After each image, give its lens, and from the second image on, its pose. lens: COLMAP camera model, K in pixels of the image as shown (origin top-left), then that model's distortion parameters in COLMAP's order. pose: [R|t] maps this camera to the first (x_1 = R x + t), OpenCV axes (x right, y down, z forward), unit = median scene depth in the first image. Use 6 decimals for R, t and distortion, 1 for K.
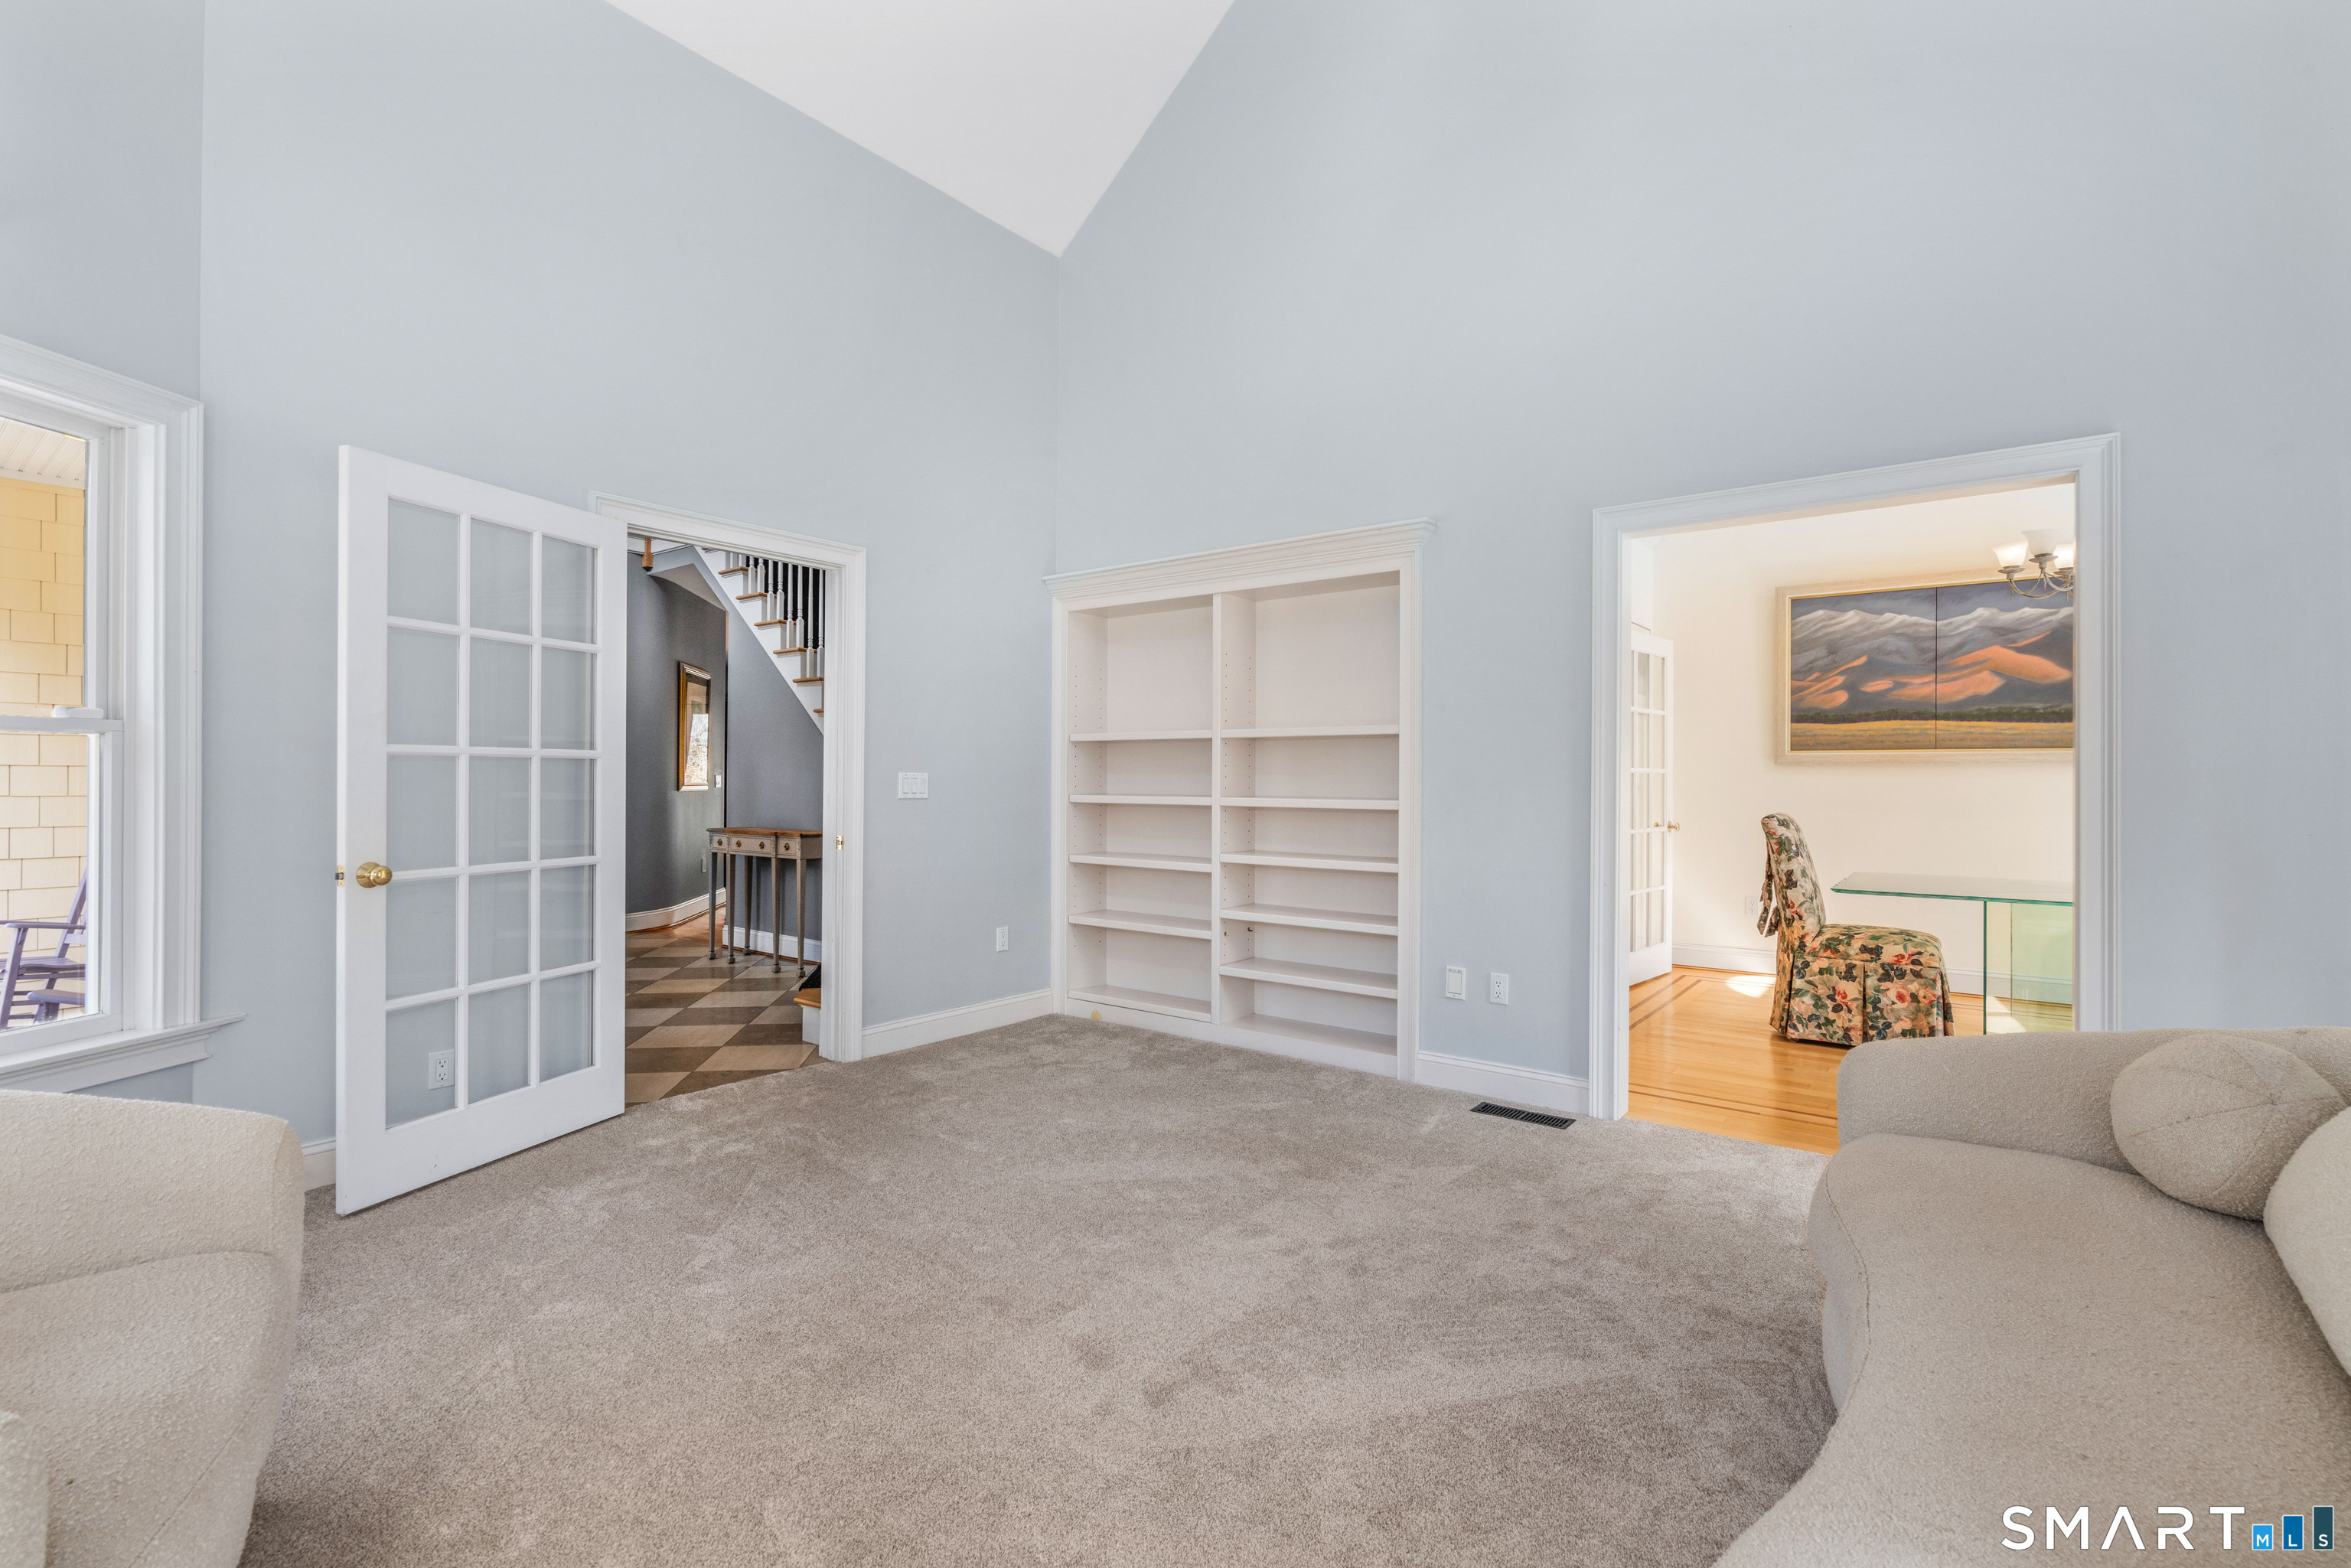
lens RADIAL K [[1075.3, 0, 1175.5], [0, 1075.3, 784.0], [0, 0, 1]] dist [0.000252, 0.000085]
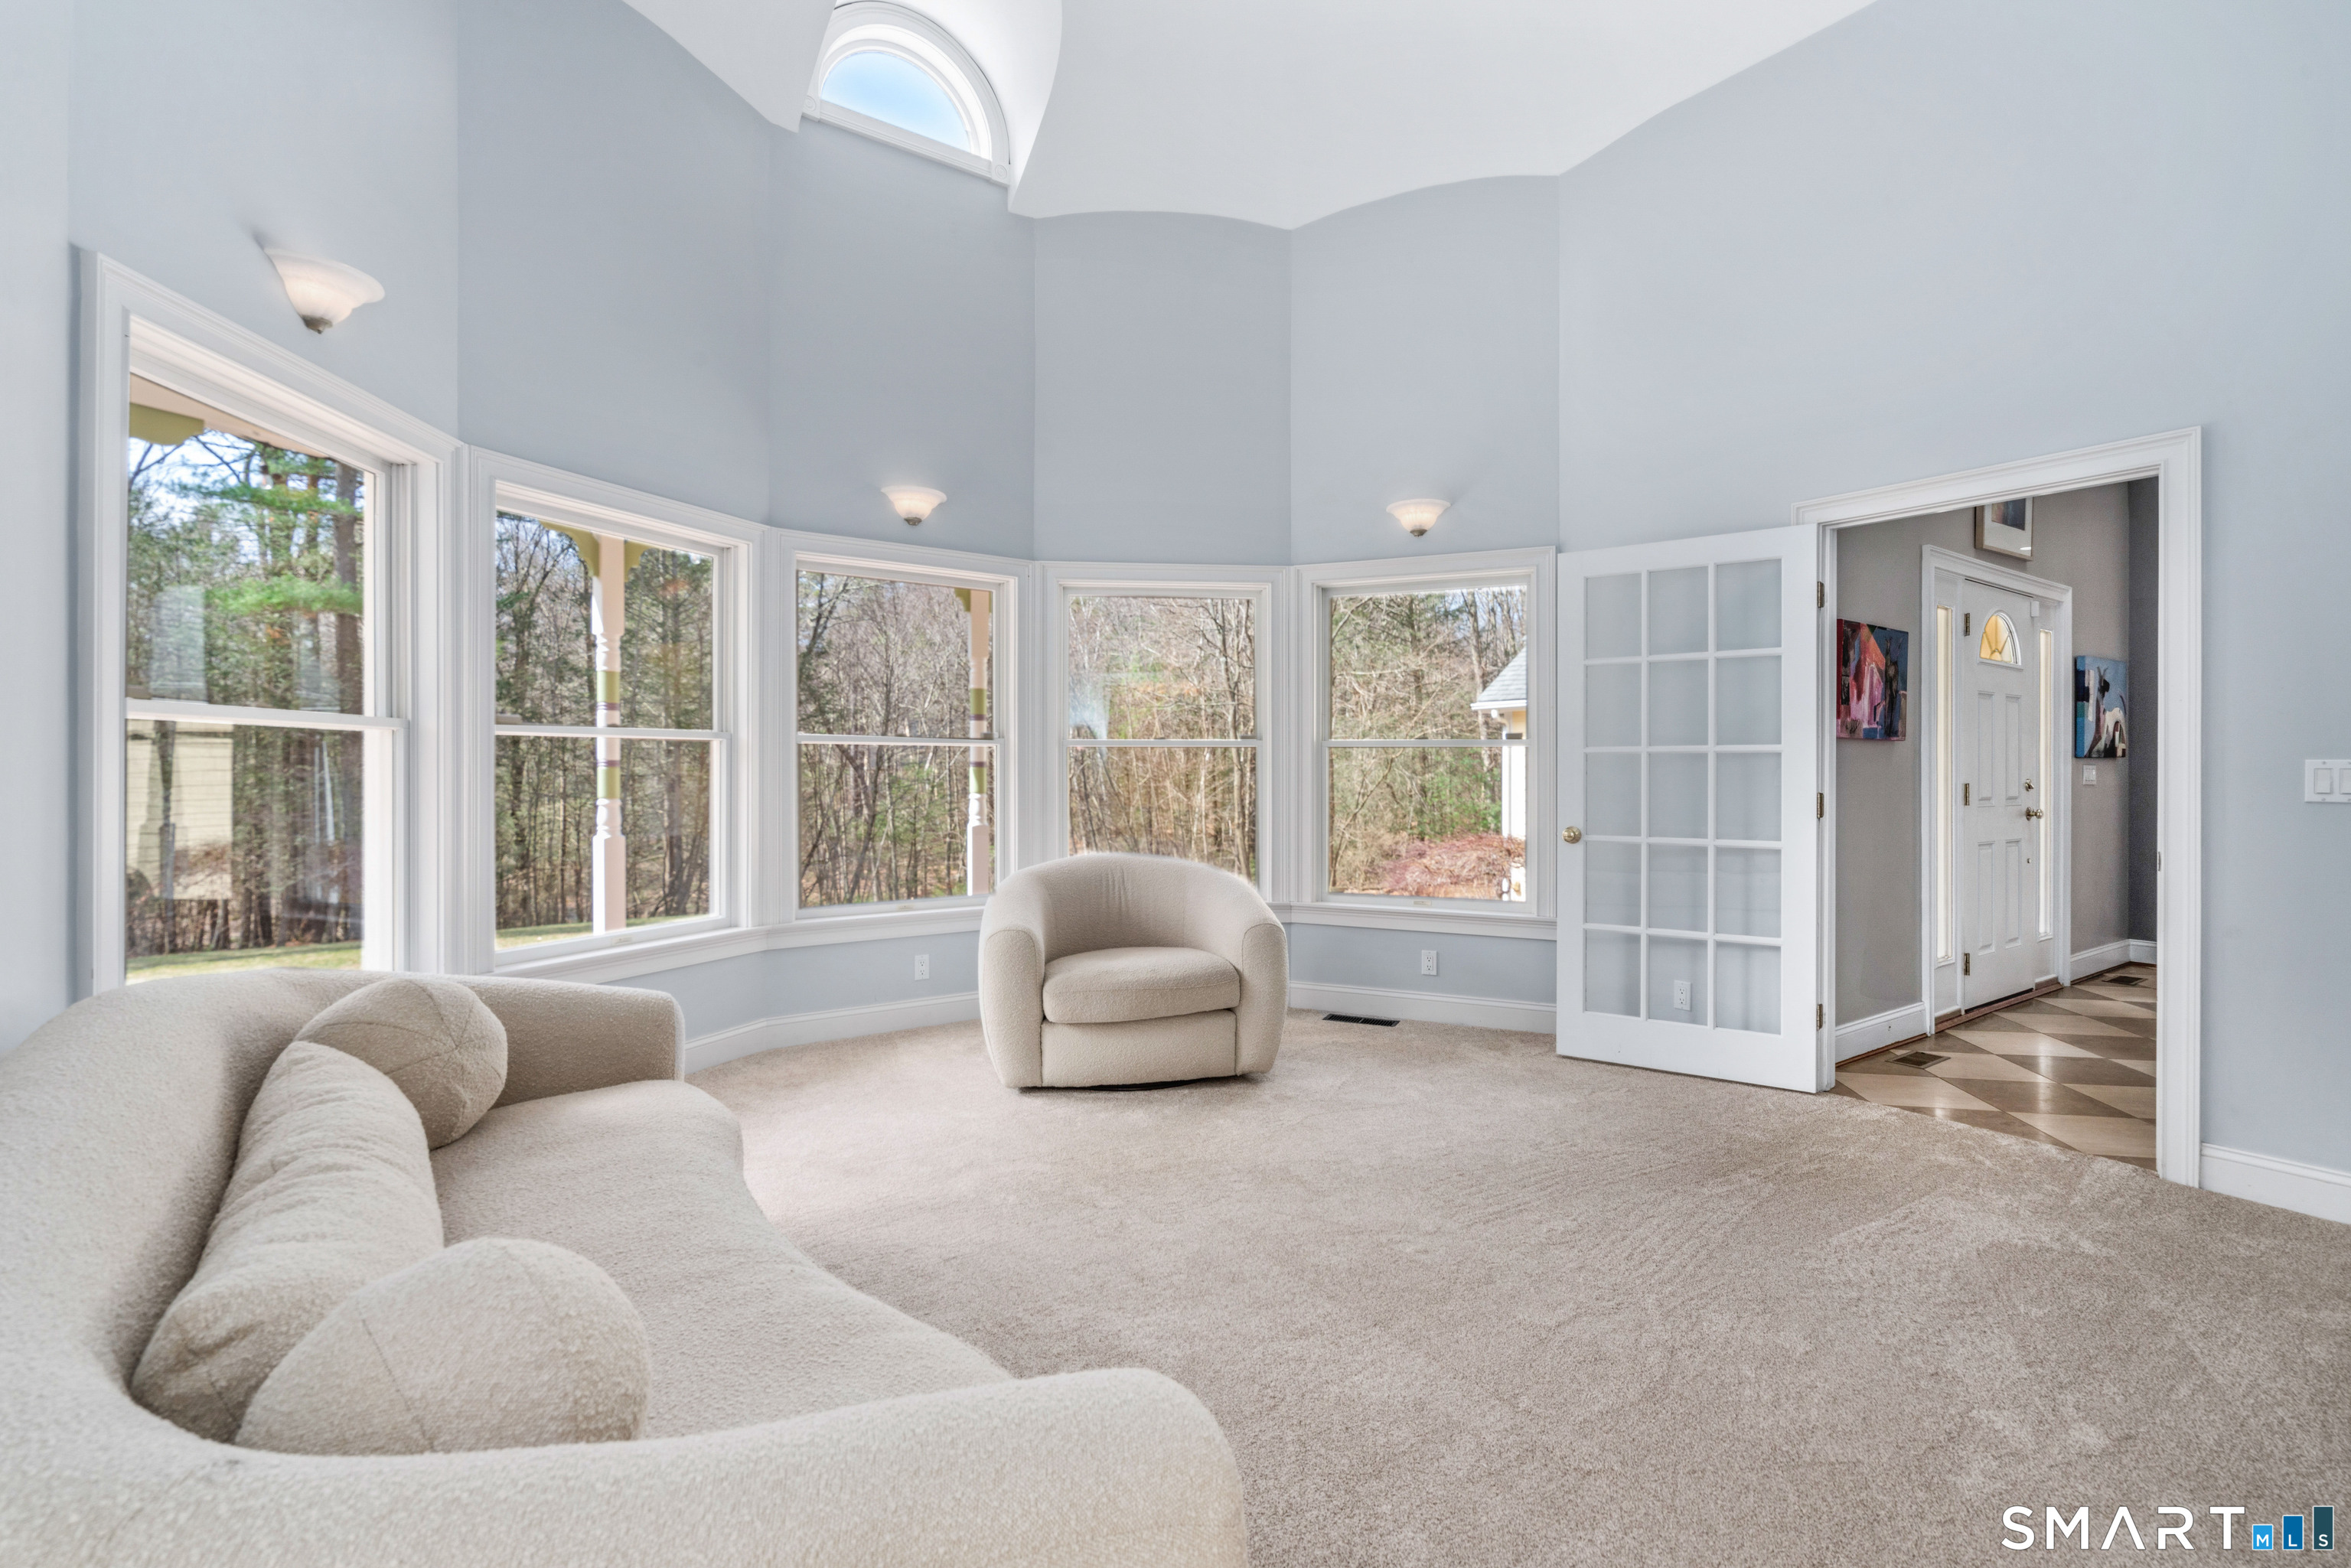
lens RADIAL K [[1075.3, 0, 1175.5], [0, 1075.3, 784.0], [0, 0, 1]] dist [0.000252, 0.000085]
pose [[-0.314422, 0.007738, -0.949252, 0.716412], [-0.002959, 0.999954, 0.009132, -0.000167], [0.949279, 0.005680, -0.314385, 0.802525]]
